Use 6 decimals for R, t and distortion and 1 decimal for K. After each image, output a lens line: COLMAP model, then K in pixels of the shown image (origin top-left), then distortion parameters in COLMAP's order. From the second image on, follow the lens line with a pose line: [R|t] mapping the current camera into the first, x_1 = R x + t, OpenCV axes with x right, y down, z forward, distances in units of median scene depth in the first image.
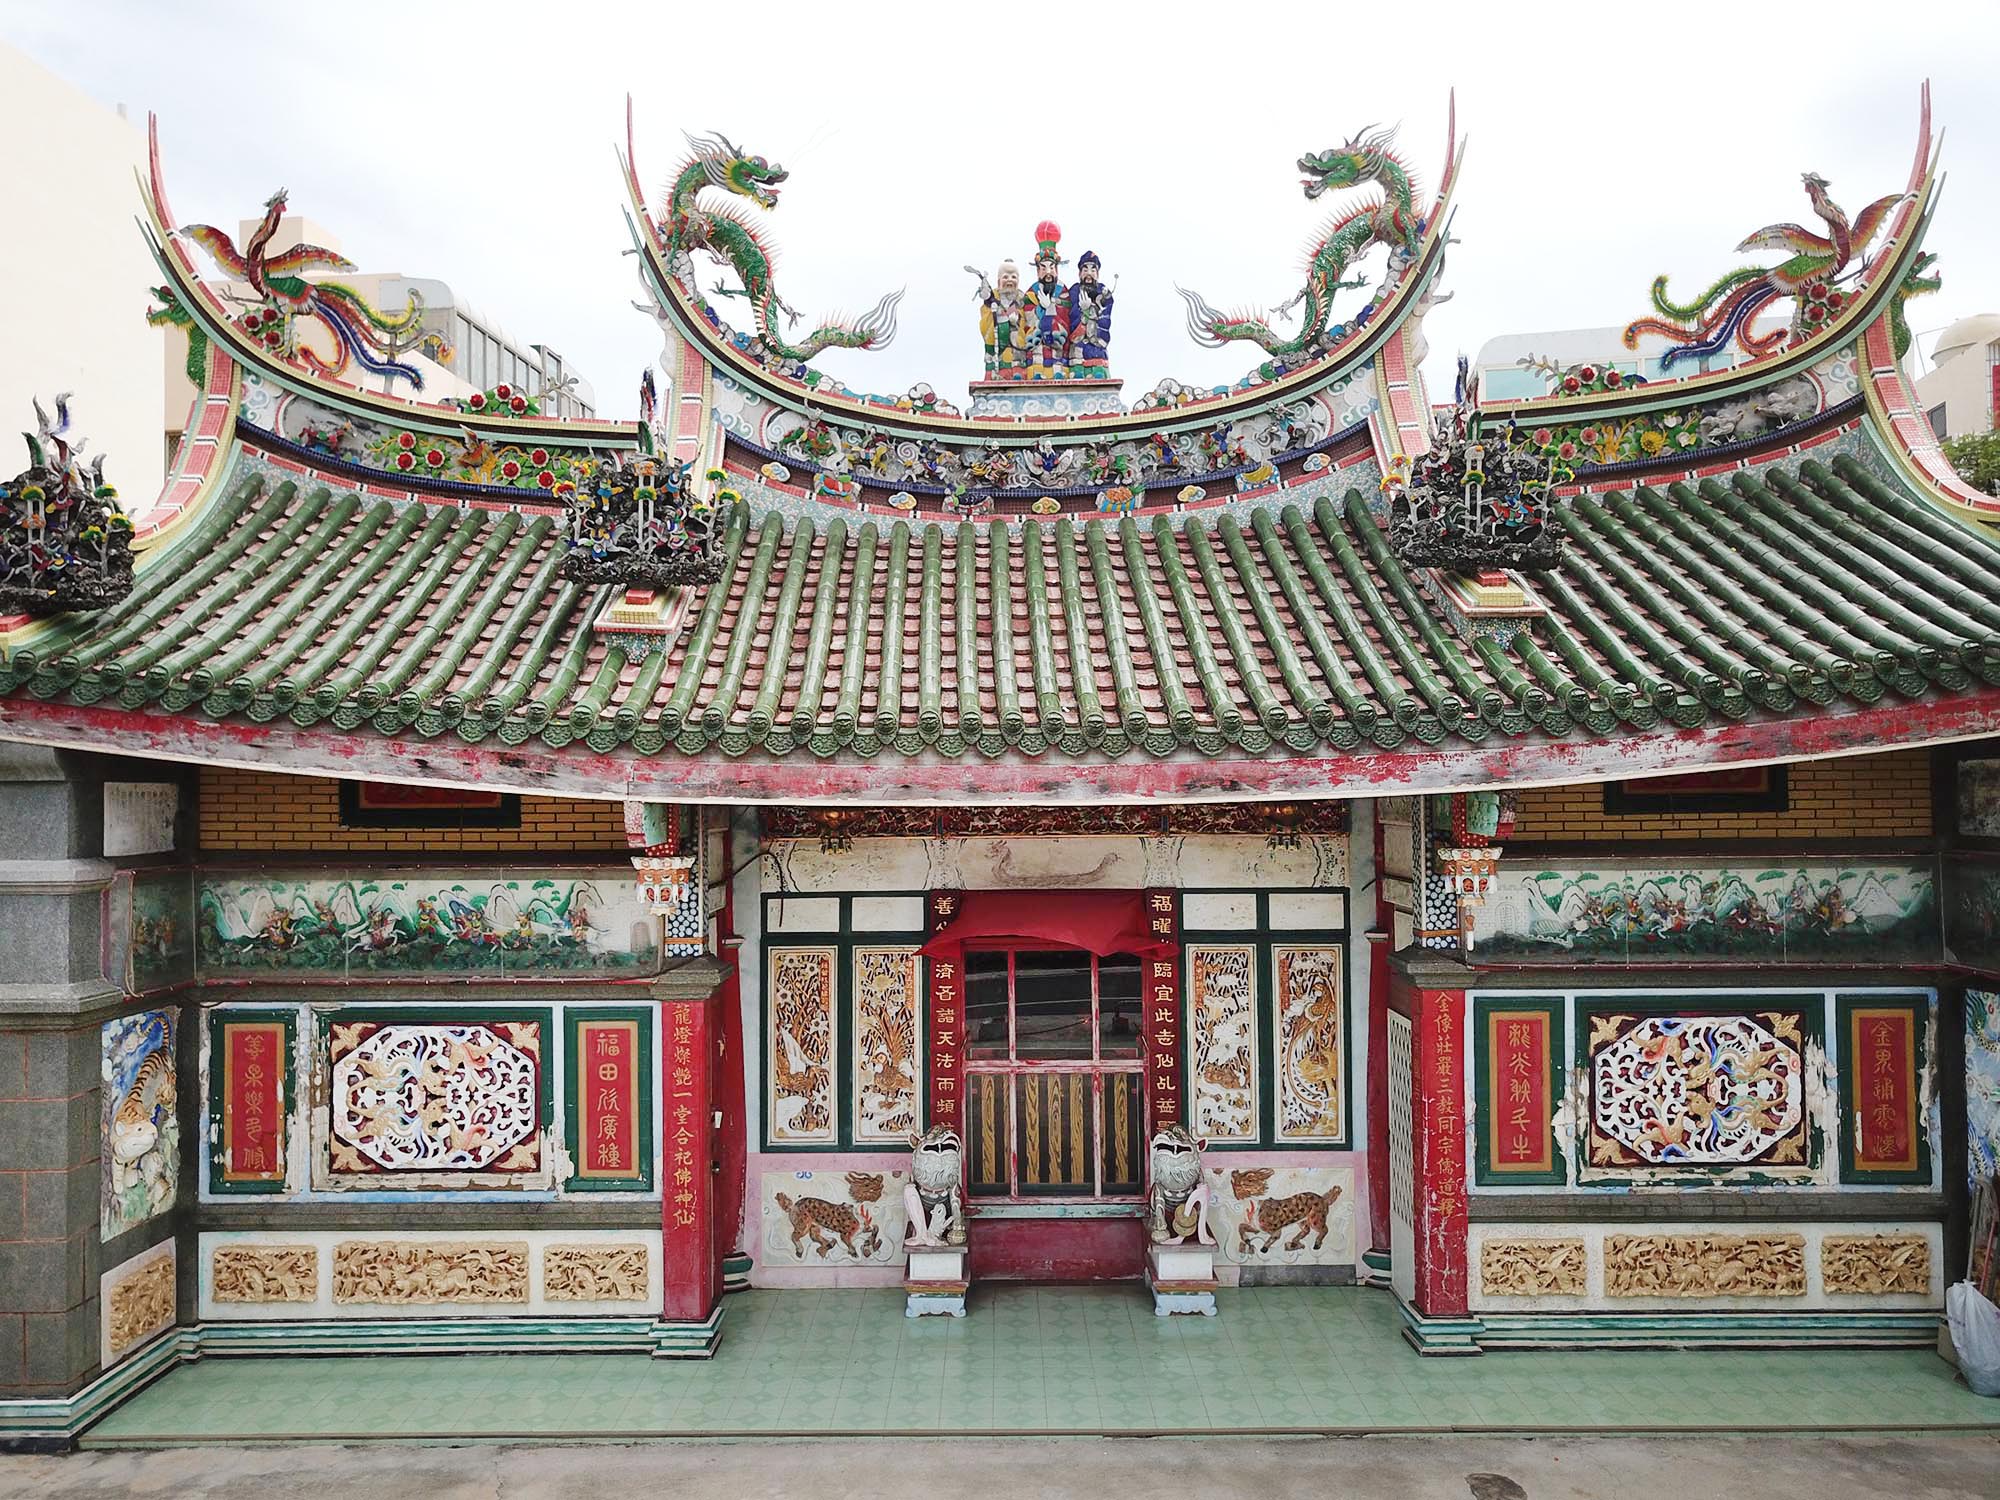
lens RADIAL K [[1541.2, 0, 981.2], [0, 1541.2, 767.7], [0, 0, 1]] dist [-0.004244, 0.007060]
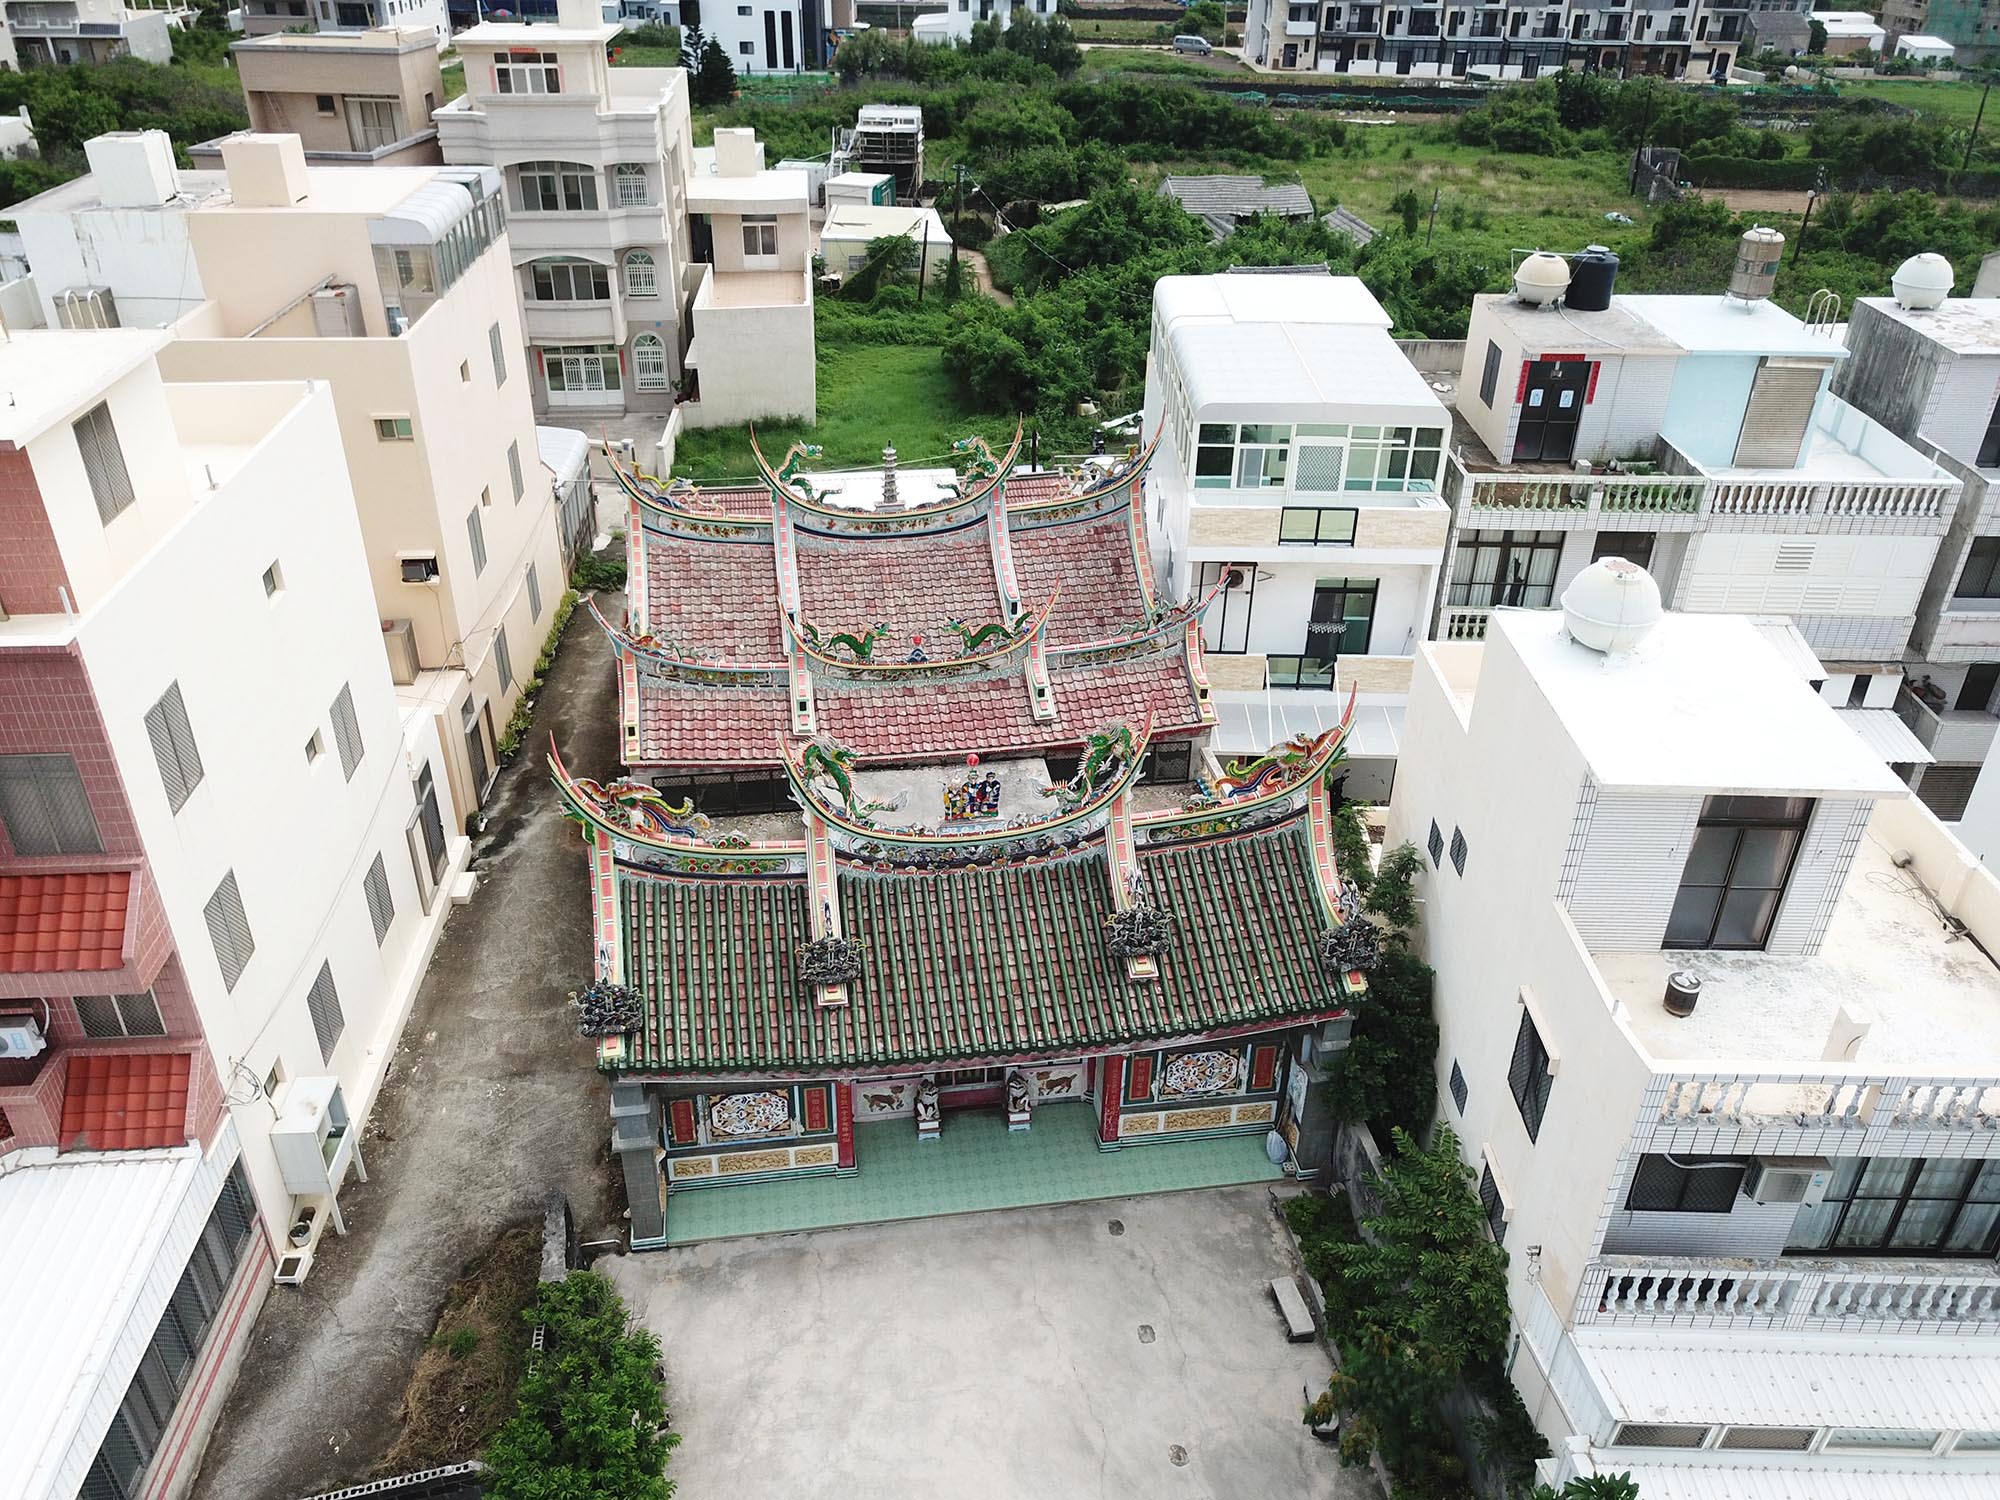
lens RADIAL K [[1541.2, 0, 982.9], [0, 1541.2, 762.4], [0, 0, 1]] dist [-0.004244, 0.007060]
pose [[0.987269, -0.063184, 0.145973, -0.277862], [-0.023480, 0.849771, 0.526629, -1.570292], [-0.157318, -0.523352, 0.837469, -0.907082]]
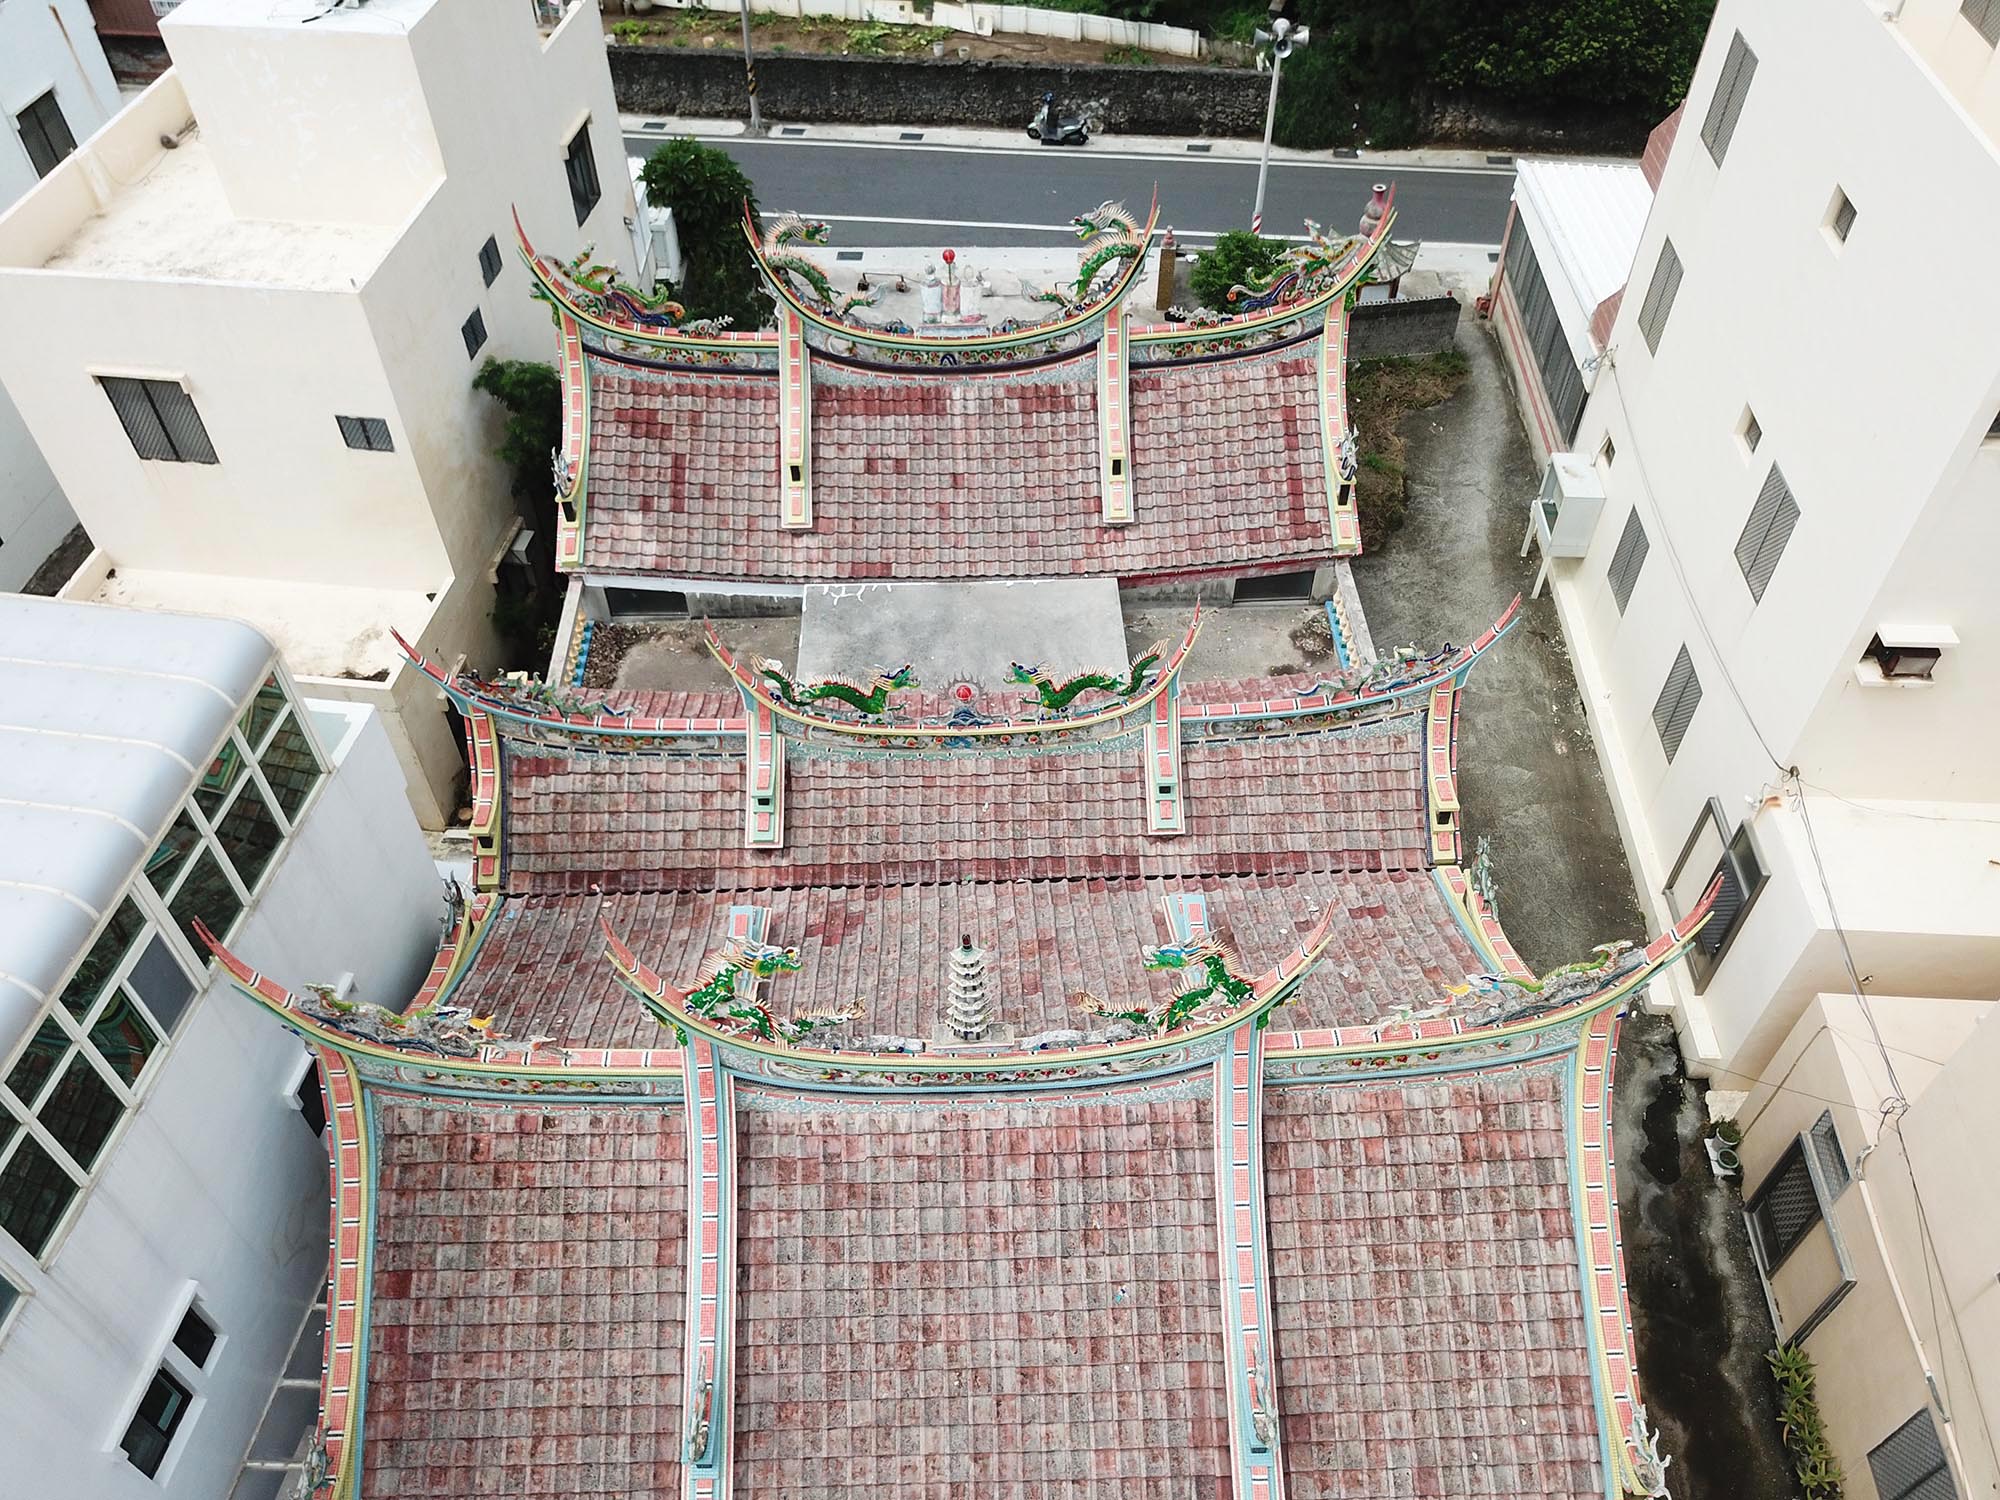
lens RADIAL K [[1541.2, 0, 981.0], [0, 1541.2, 758.6], [0, 0, 1]] dist [-0.004244, 0.007060]
pose [[-0.999117, 0.041572, -0.006122, 0.042334], [0.024399, 0.692545, 0.720962, -1.417402], [0.034212, 0.720176, -0.692947, 3.024210]]
